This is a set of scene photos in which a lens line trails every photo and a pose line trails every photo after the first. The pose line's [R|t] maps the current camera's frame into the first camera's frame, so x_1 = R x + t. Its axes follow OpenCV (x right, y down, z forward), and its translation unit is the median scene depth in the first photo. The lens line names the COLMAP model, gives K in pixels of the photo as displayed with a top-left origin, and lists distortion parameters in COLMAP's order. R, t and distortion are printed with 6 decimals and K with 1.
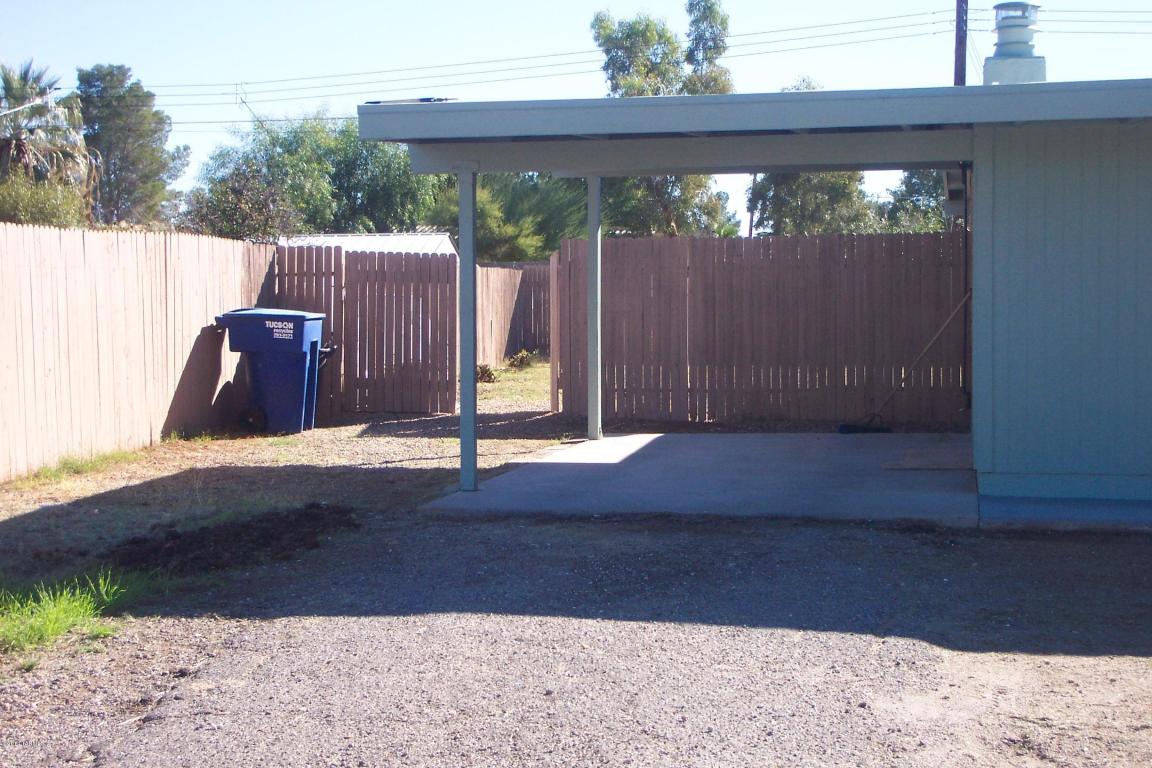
lens RADIAL K [[1898.8, 0, 573.8], [0, 1898.8, 382.8], [0, 0, 1]] dist [0.067107, 0.000000]
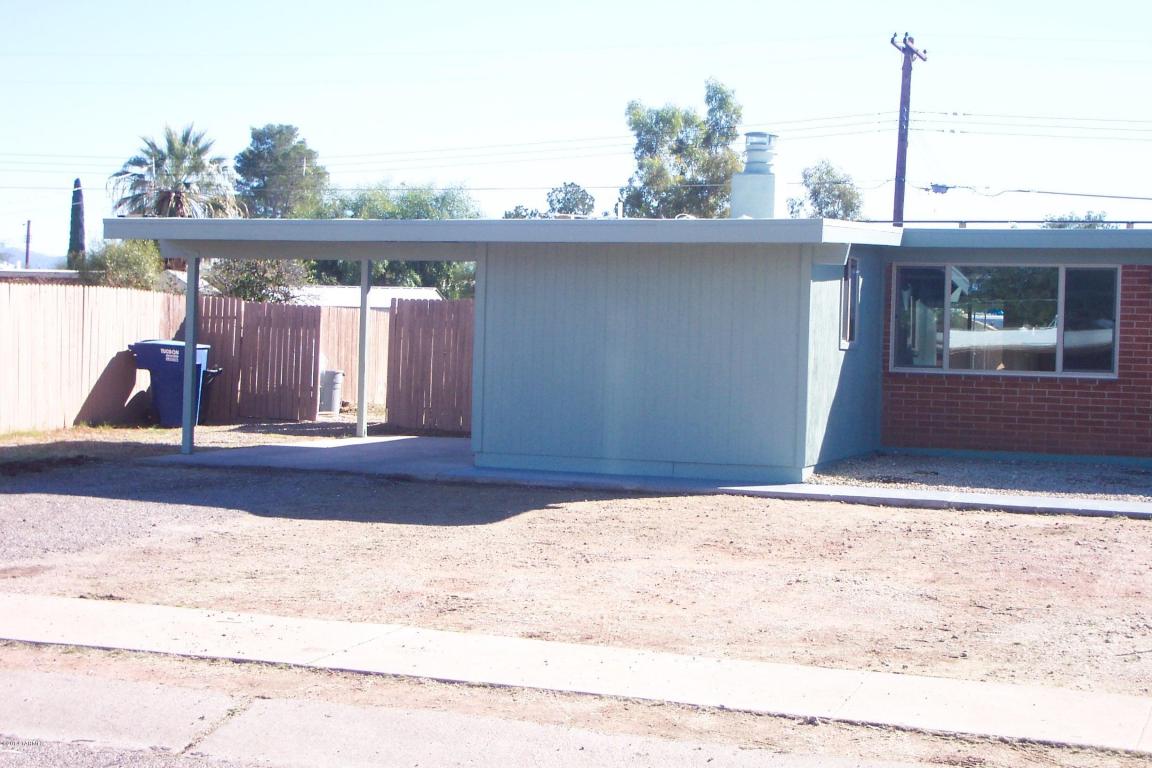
lens RADIAL K [[1898.8, 0, 585.8], [0, 1898.8, 365.1], [0, 0, 1]] dist [0.067107, 0.000000]
pose [[0.993335, 0.035386, -0.109699, 0.119501], [-0.039231, 0.998682, -0.033095, 0.005668], [0.108384, 0.037178, 0.993414, -0.149807]]
